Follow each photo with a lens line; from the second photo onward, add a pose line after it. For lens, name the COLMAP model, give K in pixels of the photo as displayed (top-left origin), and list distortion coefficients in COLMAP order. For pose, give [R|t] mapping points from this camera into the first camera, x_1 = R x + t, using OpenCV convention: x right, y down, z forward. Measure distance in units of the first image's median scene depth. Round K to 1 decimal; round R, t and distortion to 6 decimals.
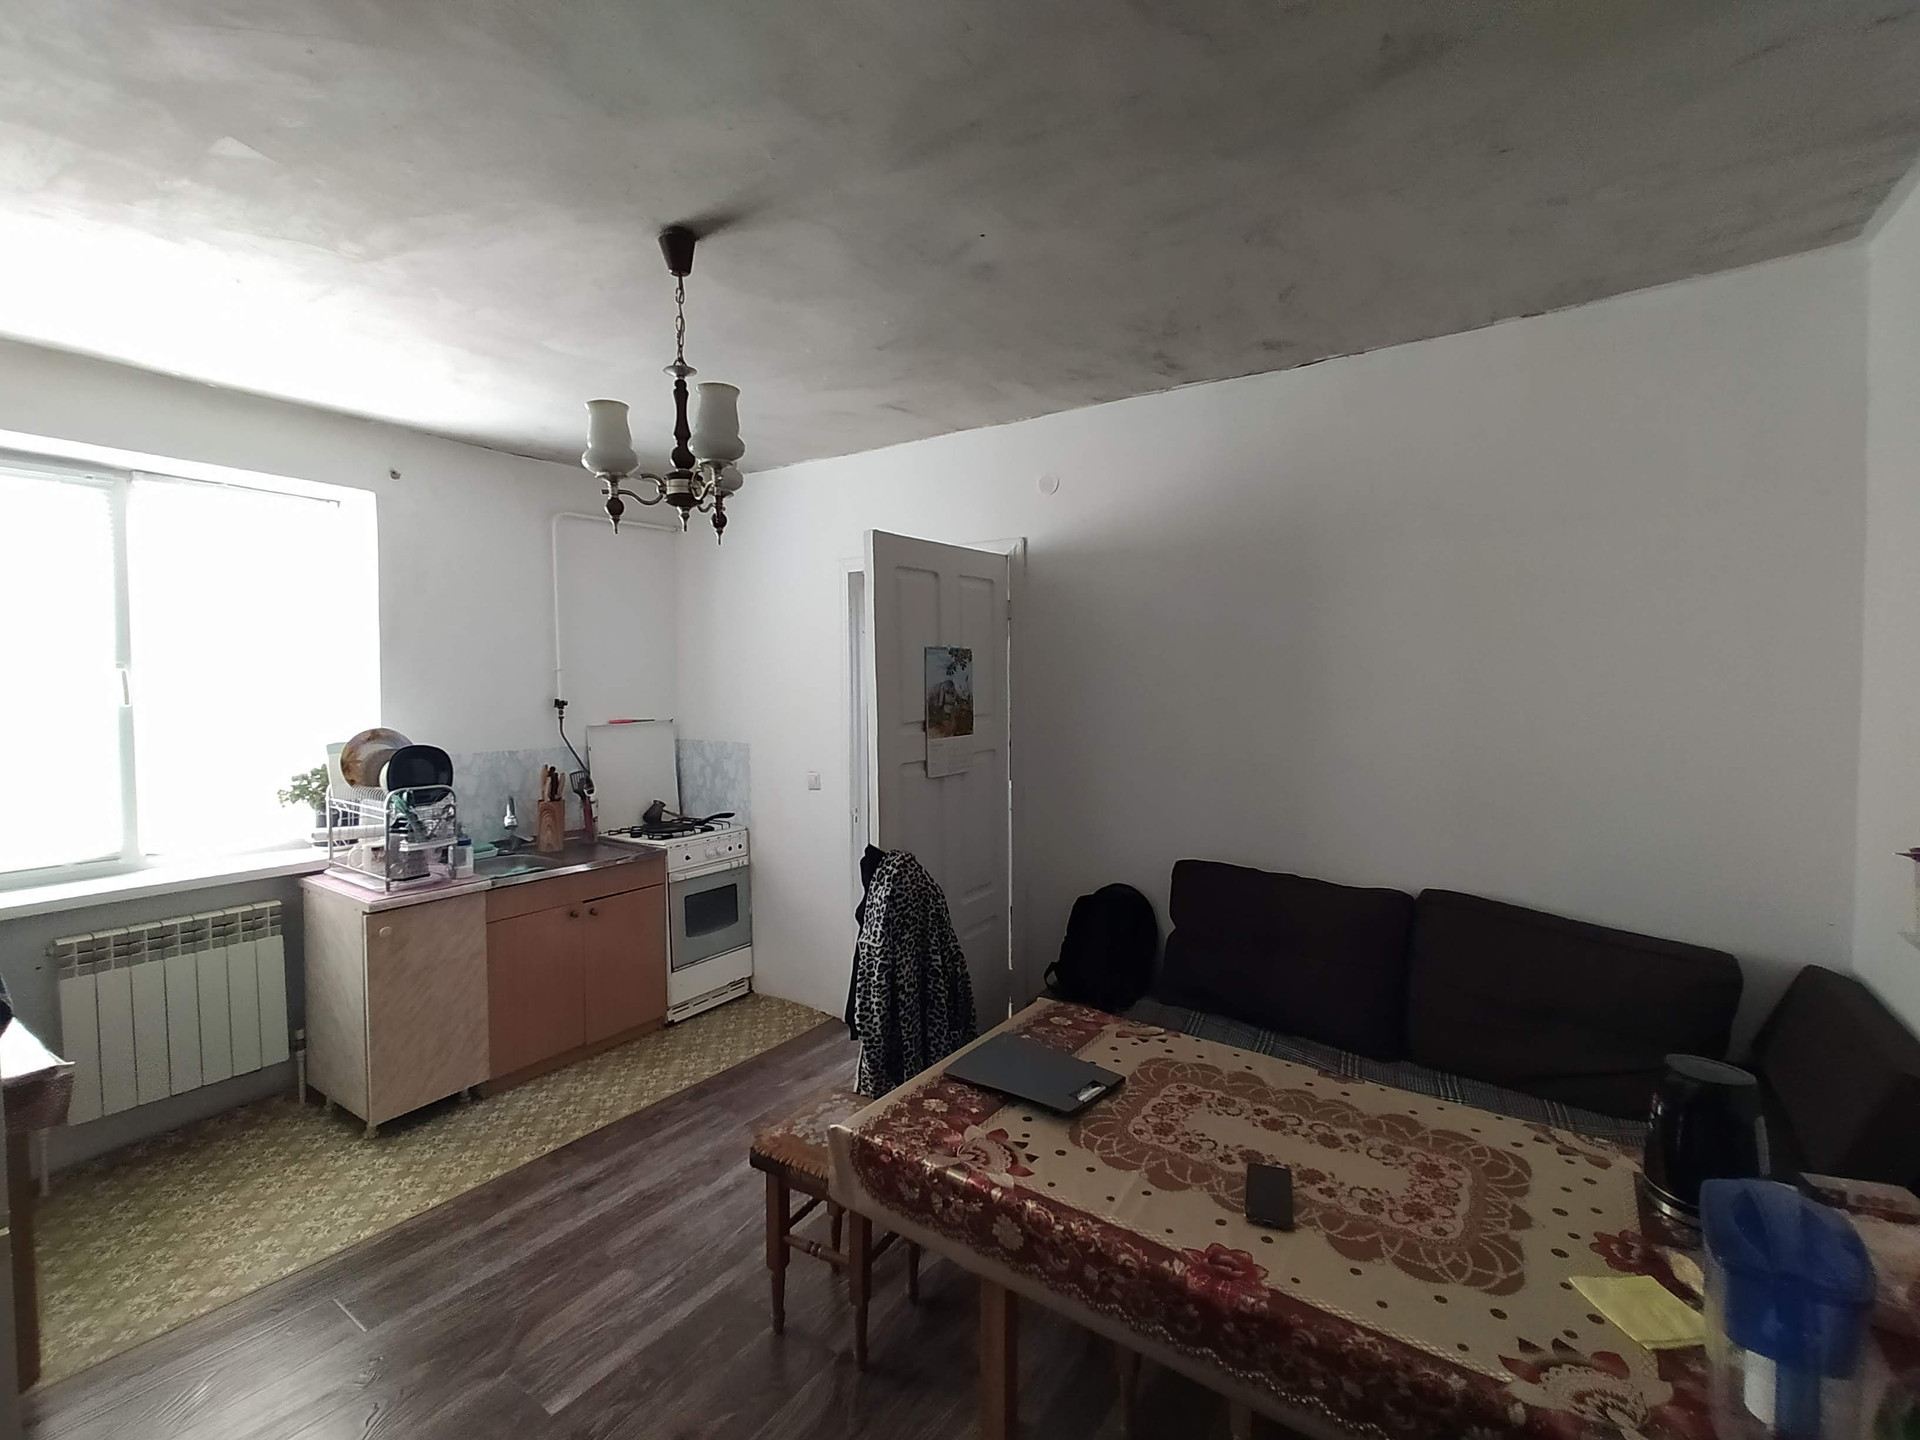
lens RADIAL K [[865.4, 0, 966.1], [0, 865.4, 711.7], [0, 0, 1]] dist [-0.028523, 0.013085]
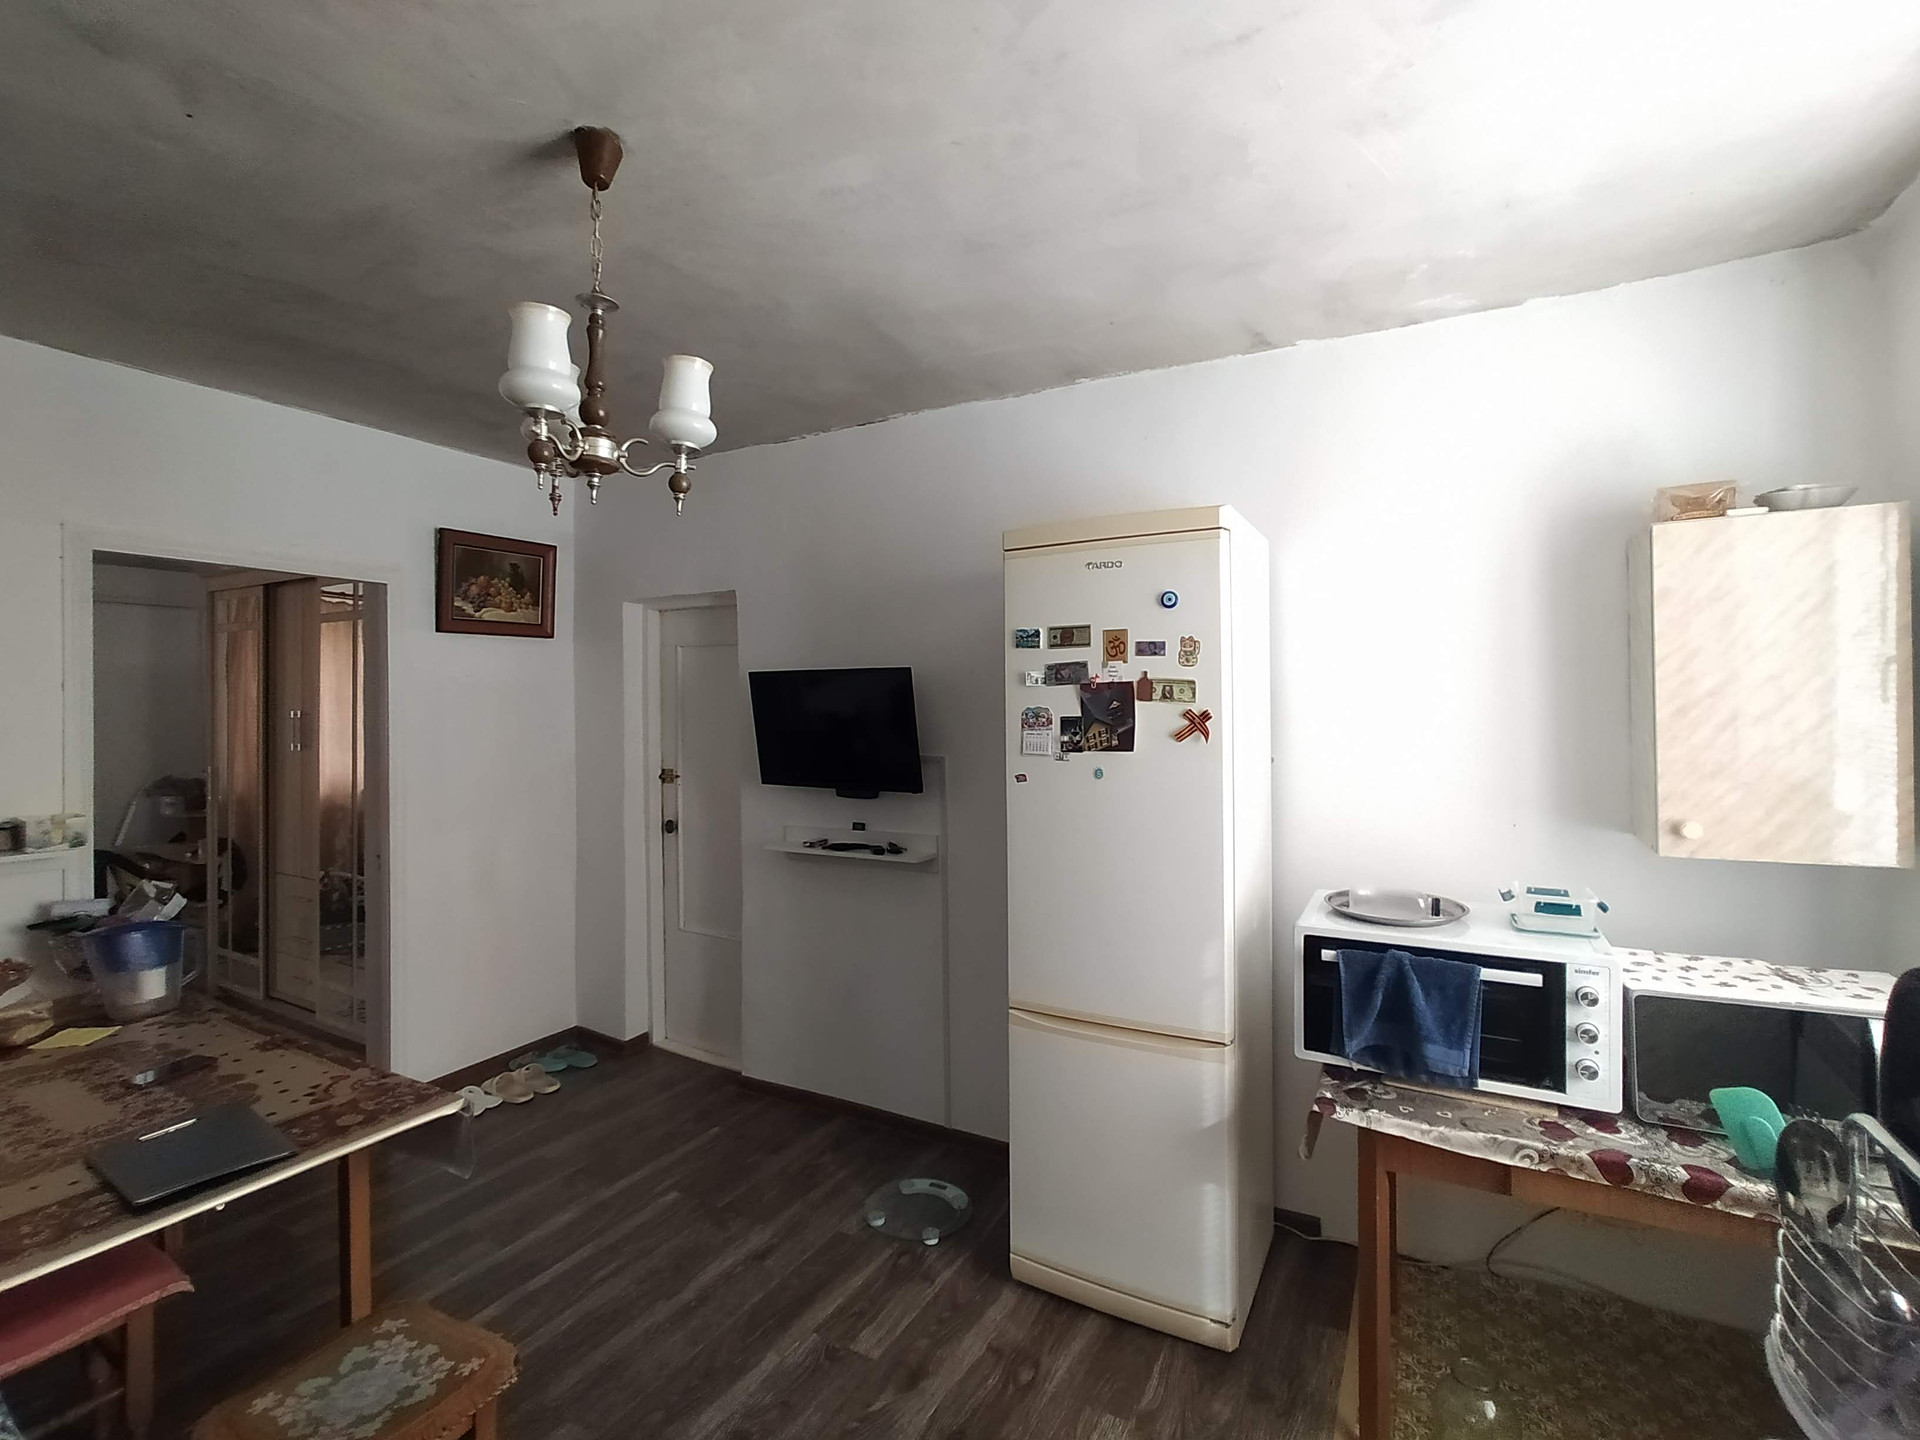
lens RADIAL K [[865.4, 0, 966.1], [0, 865.4, 711.7], [0, 0, 1]] dist [-0.028523, 0.013085]
pose [[-0.995659, 0.010727, -0.092460, -0.742816], [0.006893, 0.999107, 0.041687, -0.055964], [0.092825, 0.040868, -0.994843, 2.288715]]
